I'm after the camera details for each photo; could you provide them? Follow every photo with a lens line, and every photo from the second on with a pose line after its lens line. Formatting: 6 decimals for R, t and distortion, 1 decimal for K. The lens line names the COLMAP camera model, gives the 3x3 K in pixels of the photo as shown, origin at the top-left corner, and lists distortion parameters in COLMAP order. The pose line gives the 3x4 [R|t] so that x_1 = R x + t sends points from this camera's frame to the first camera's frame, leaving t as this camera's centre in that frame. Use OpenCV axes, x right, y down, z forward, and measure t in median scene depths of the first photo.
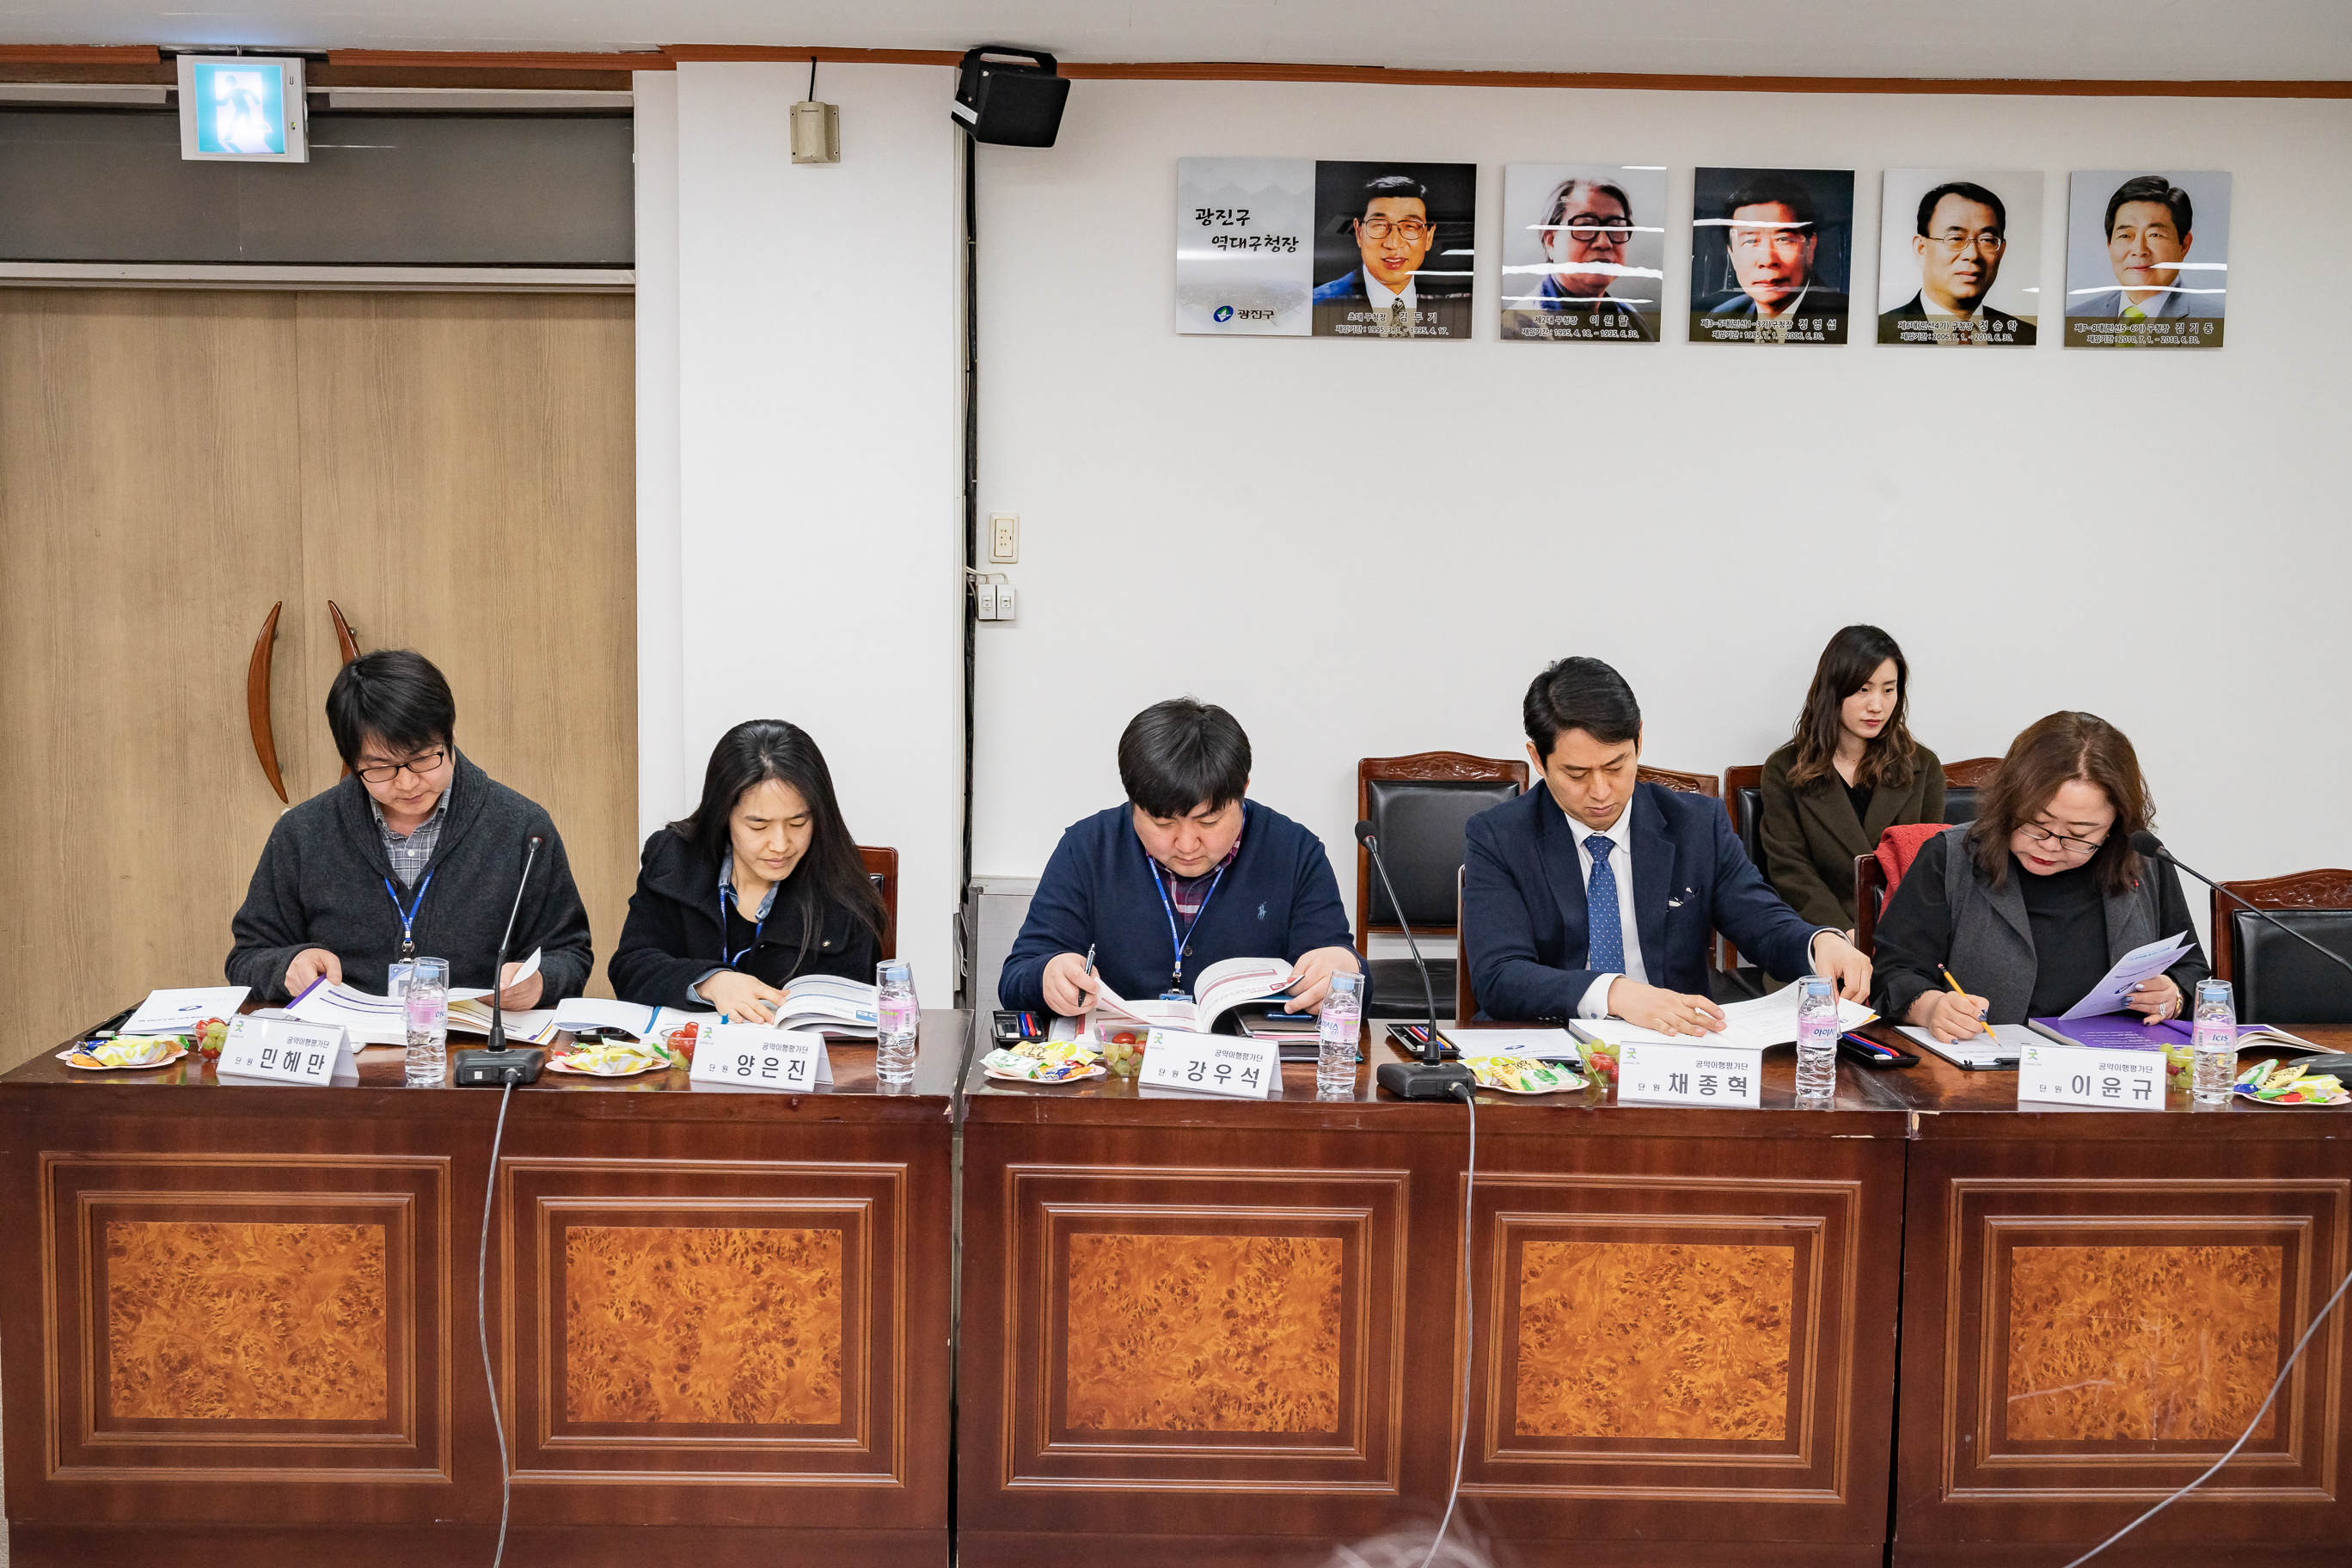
lens RADIAL K [[2758.3, 0, 1085.2], [0, 2758.3, 779.0], [0, 0, 1]] dist [0.005954, 0.000000]
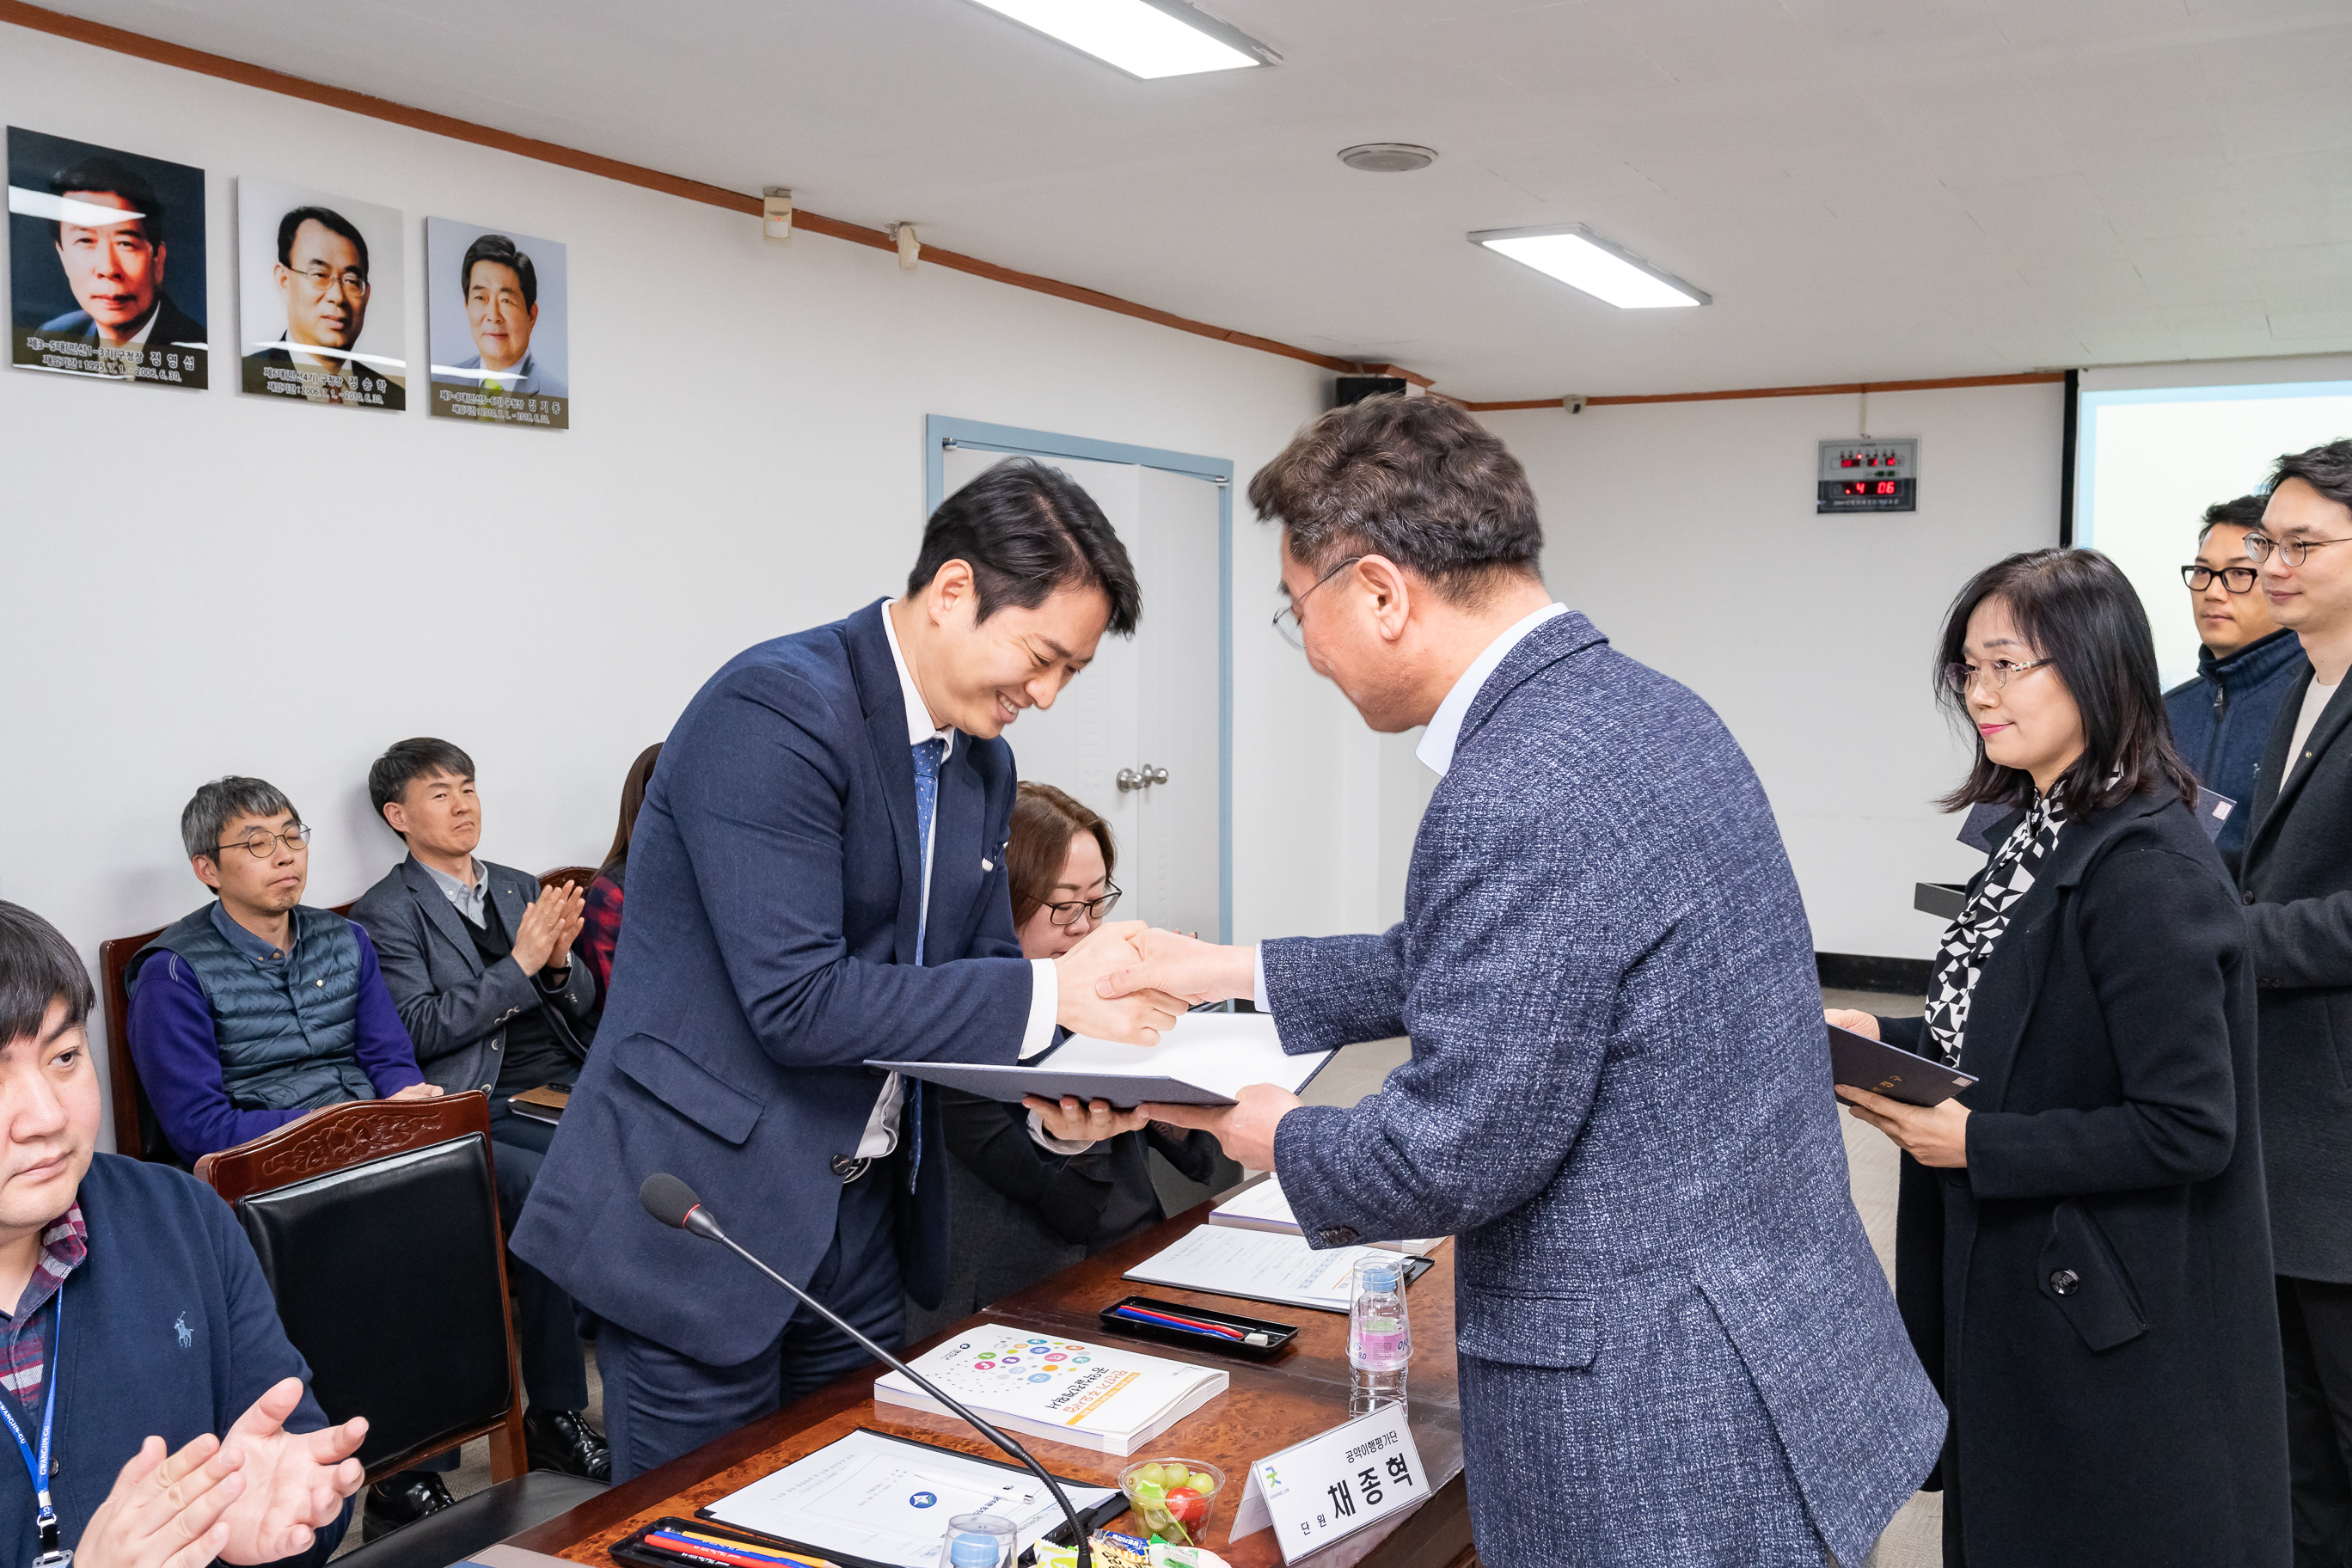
lens RADIAL K [[2112.3, 0, 1231.9], [0, 2112.3, 766.4], [0, 0, 1]] dist [-0.010046, 0.003016]
pose [[0.494140, -0.063420, 0.867066, -0.108505], [0.093435, 0.995433, 0.019560, -0.035236], [-0.864347, 0.071349, 0.497809, 0.458123]]
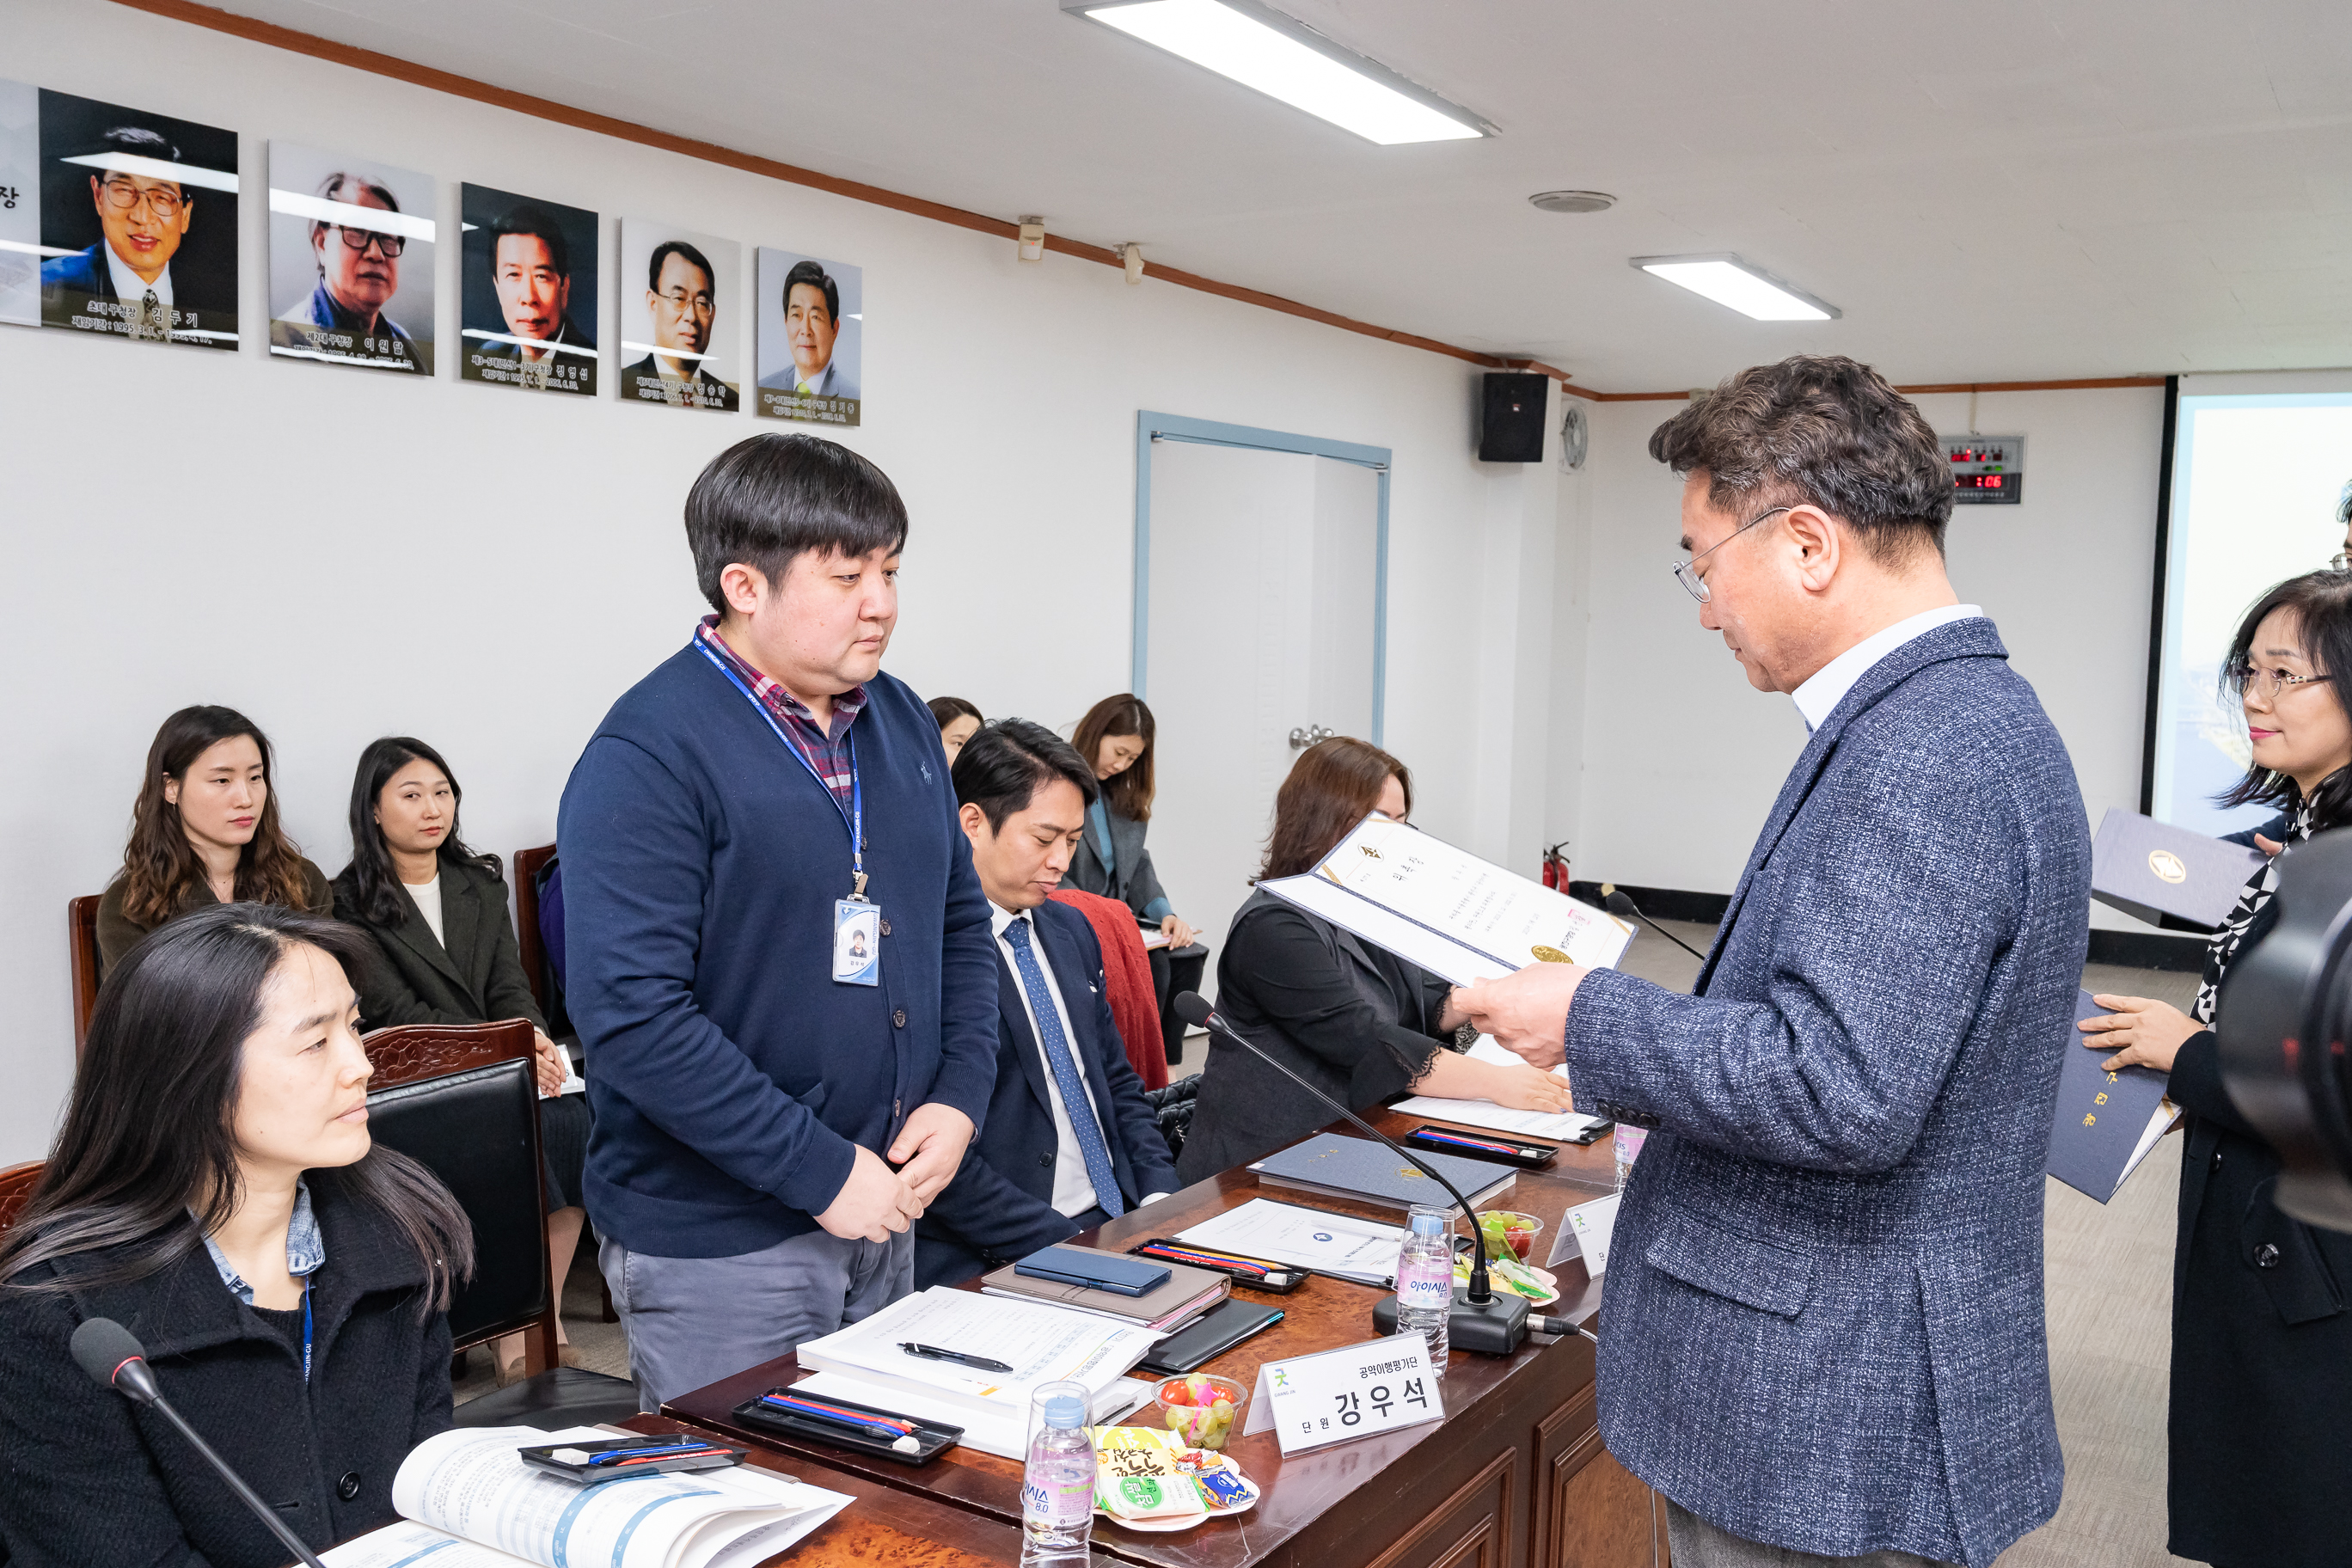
lens RADIAL K [[2112.3, 0, 1222.5], [0, 2112.3, 777.7], [0, 0, 1]] dist [-0.010046, 0.003016]
pose [[0.529621, -0.071733, 0.845196, -0.233078], [0.072655, 0.996592, 0.039054, -0.040034], [-0.845117, 0.040724, 0.533028, 0.440128]]
